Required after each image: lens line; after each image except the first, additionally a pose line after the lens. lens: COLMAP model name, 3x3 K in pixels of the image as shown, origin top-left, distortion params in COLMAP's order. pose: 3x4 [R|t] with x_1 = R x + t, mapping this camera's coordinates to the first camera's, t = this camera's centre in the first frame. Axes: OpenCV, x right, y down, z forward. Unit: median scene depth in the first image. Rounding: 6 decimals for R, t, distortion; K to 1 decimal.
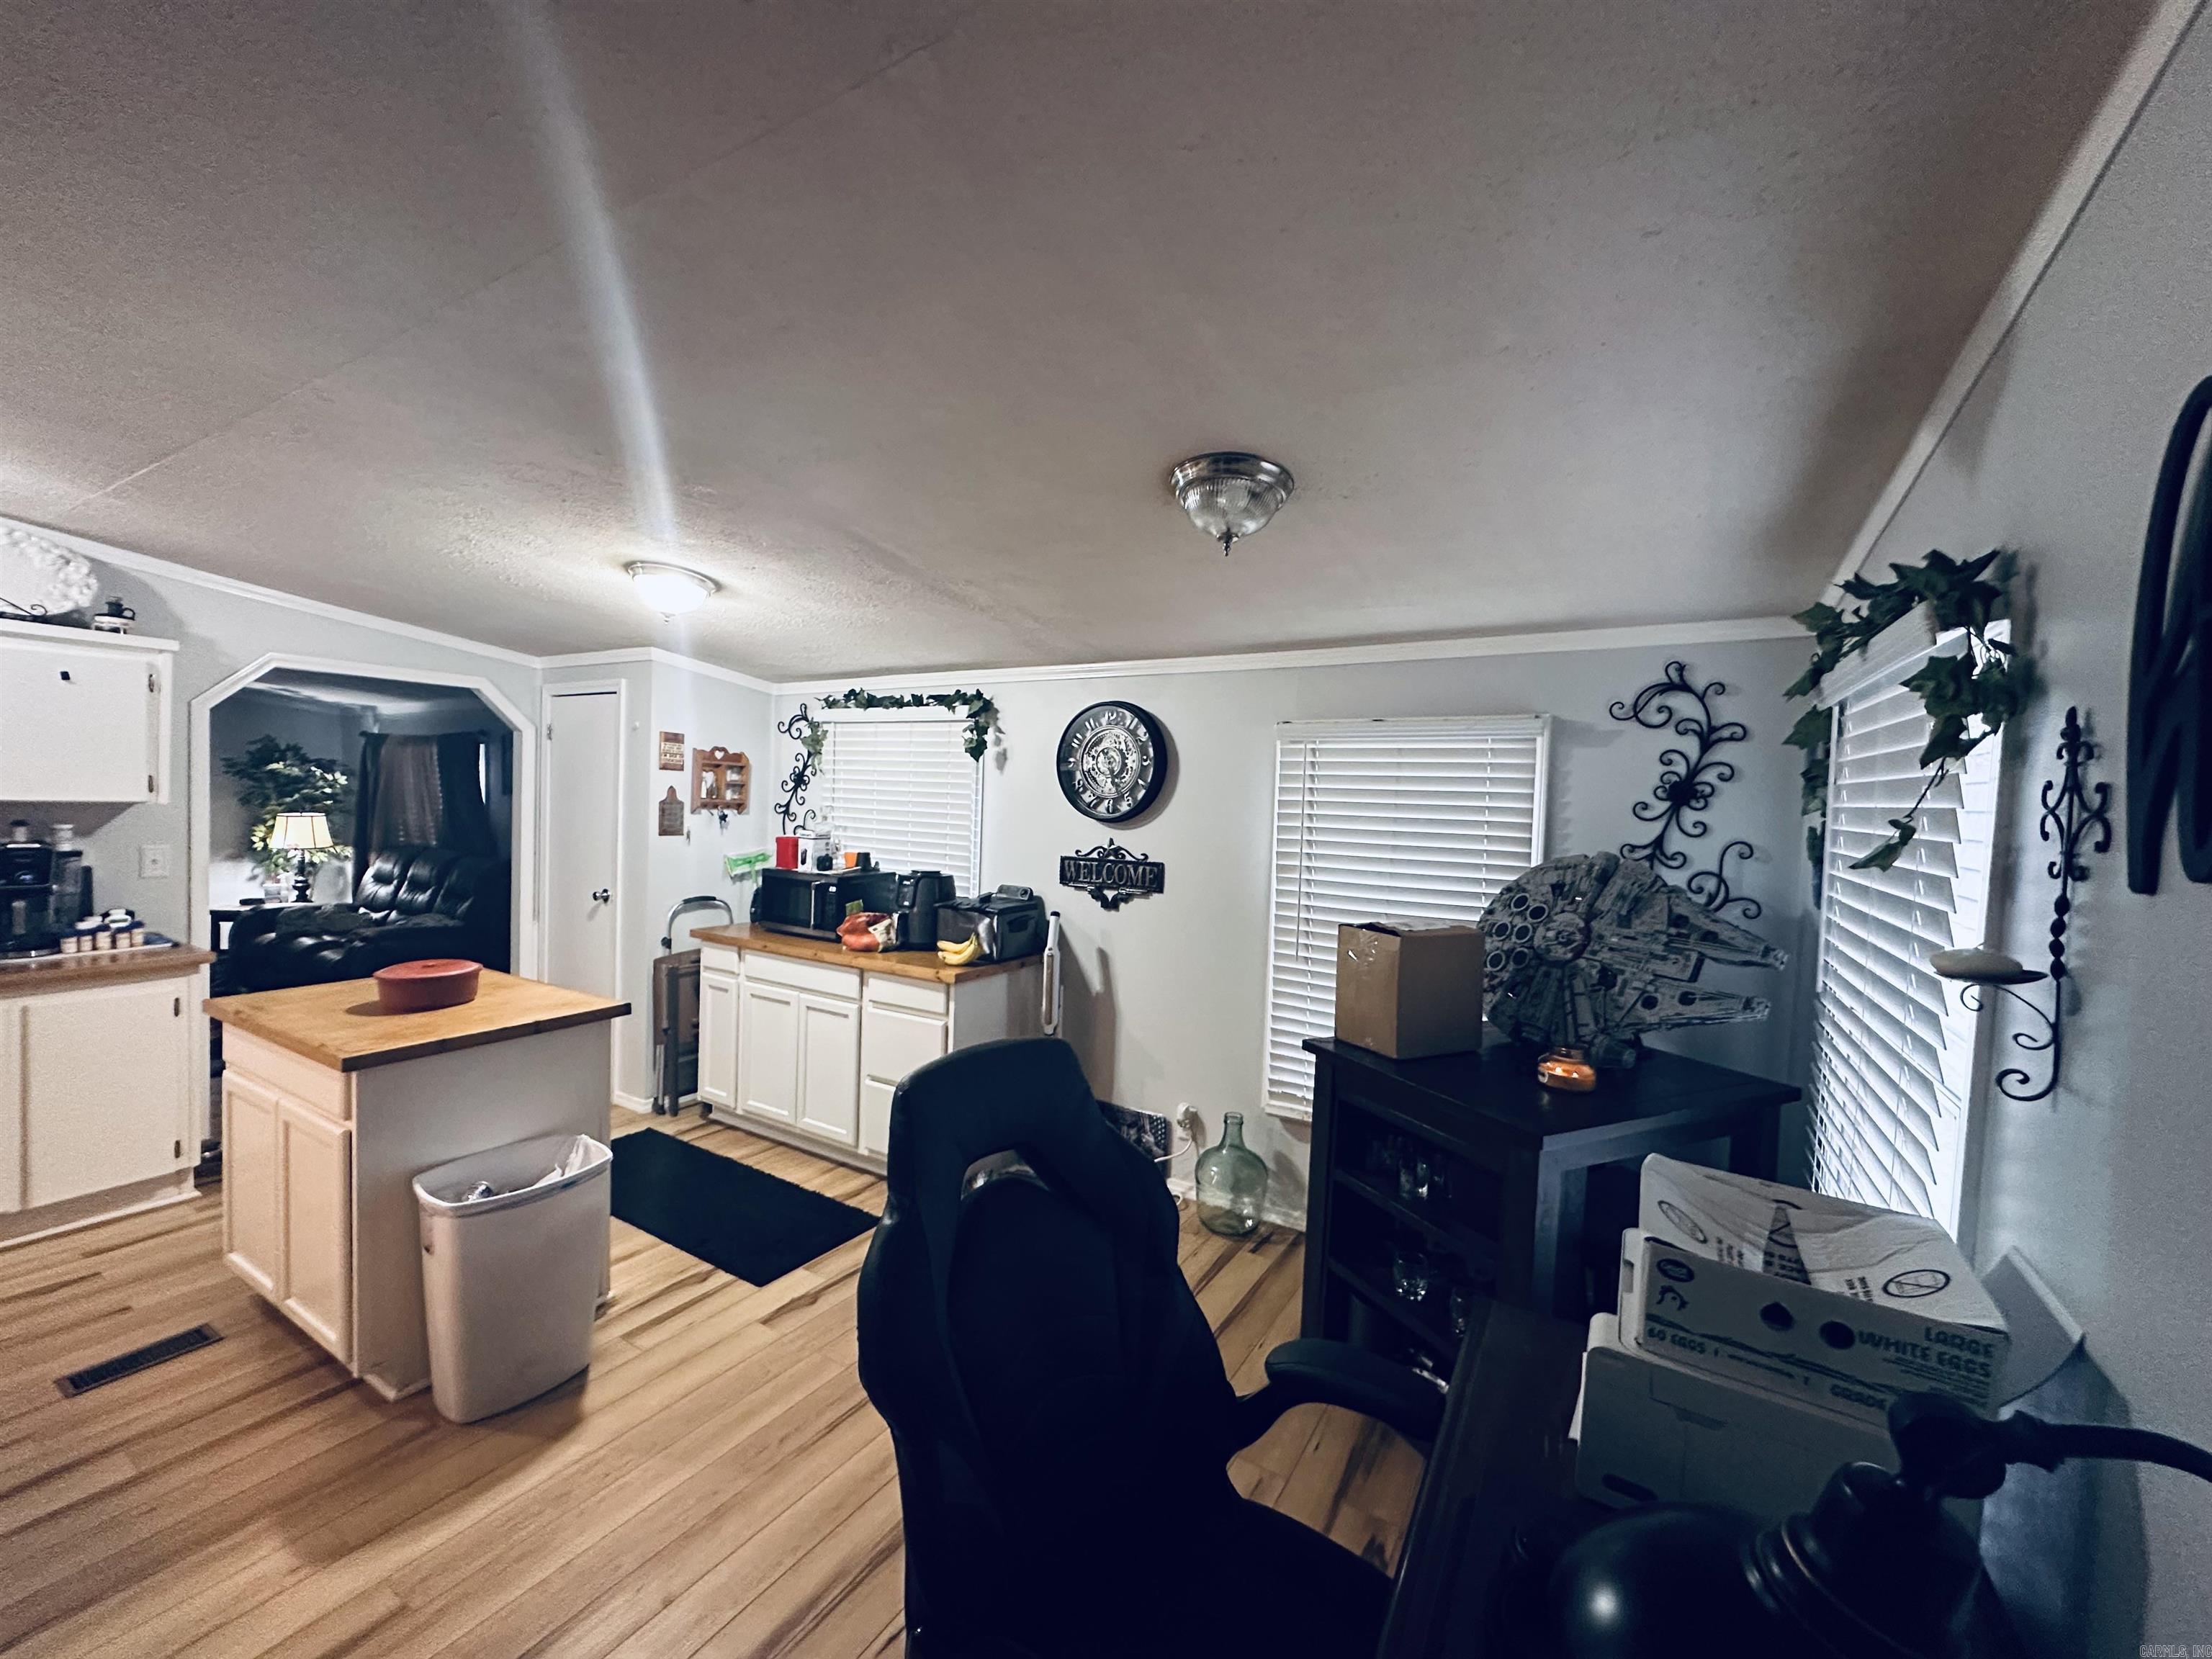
lens RADIAL K [[884.7, 0, 1098.7], [0, 884.7, 829.6], [0, 0, 1]] dist [-0.002385, -0.000335]
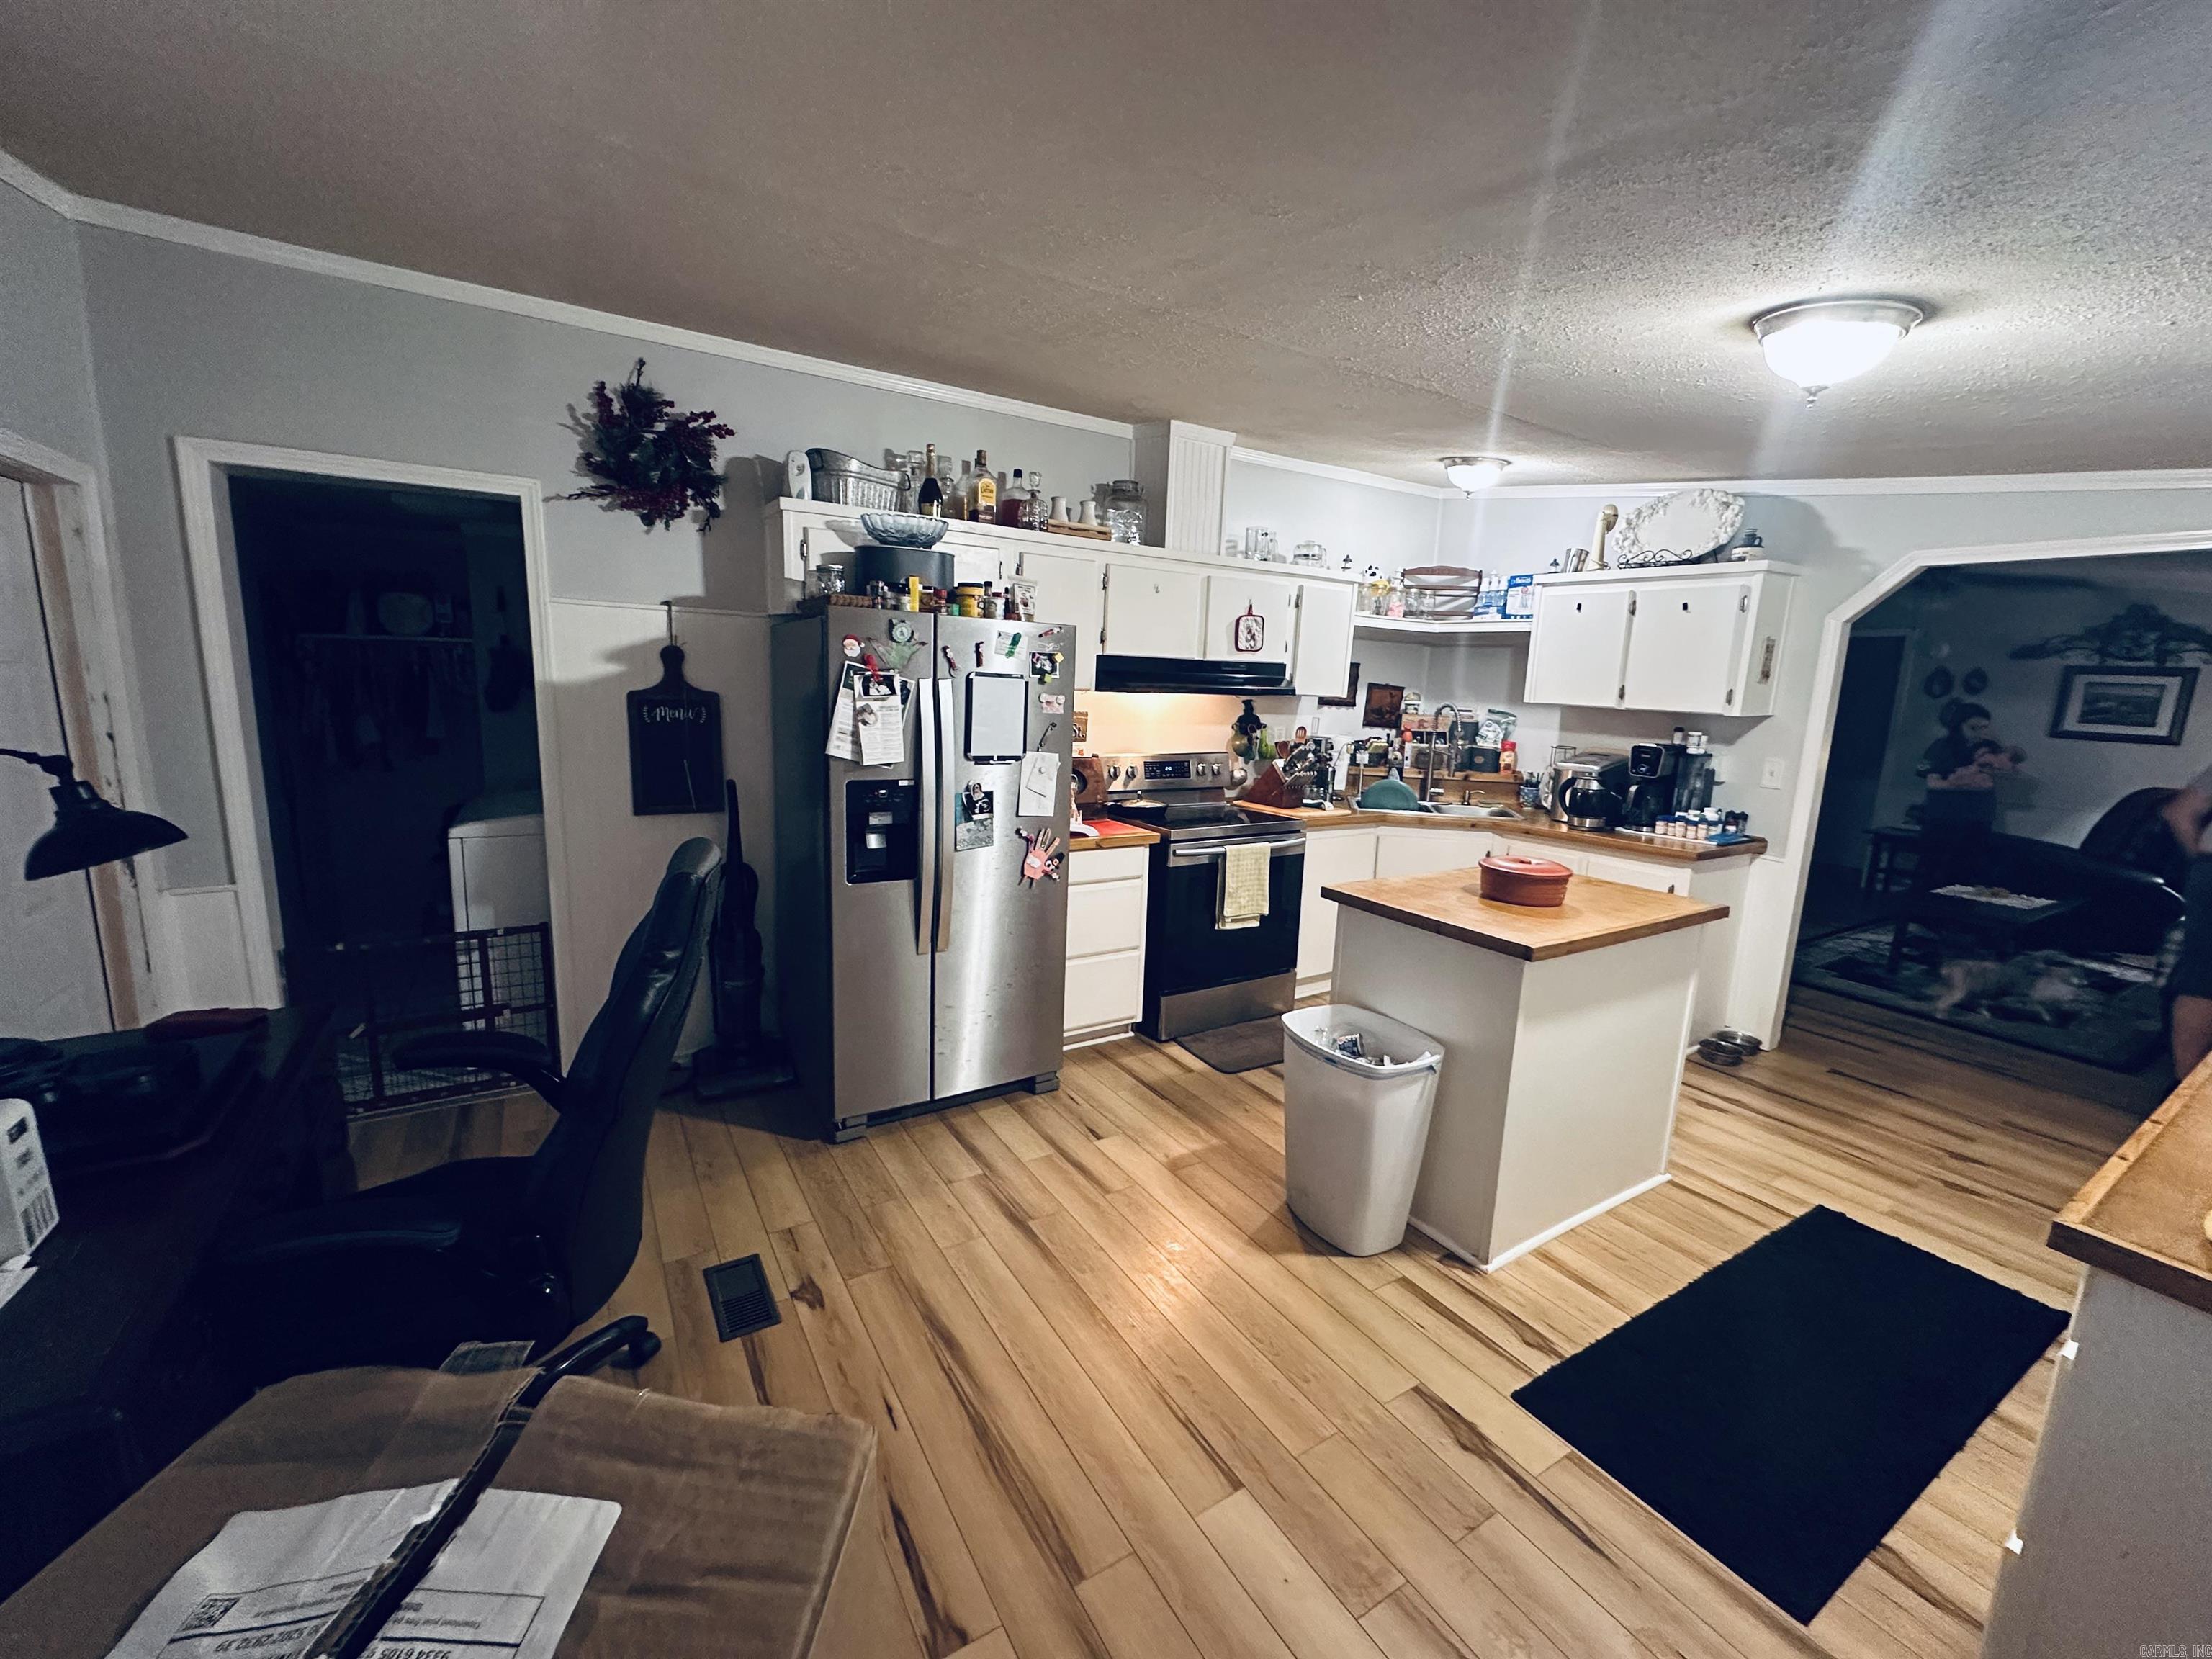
lens RADIAL K [[884.7, 0, 1108.0], [0, 884.7, 828.0], [0, 0, 1]] dist [-0.002385, -0.000335]
pose [[-0.452083, 0.108180, -0.885391, 0.277124], [-0.080180, 0.983671, 0.161129, -0.006015], [0.888365, 0.143834, -0.436027, 0.814865]]
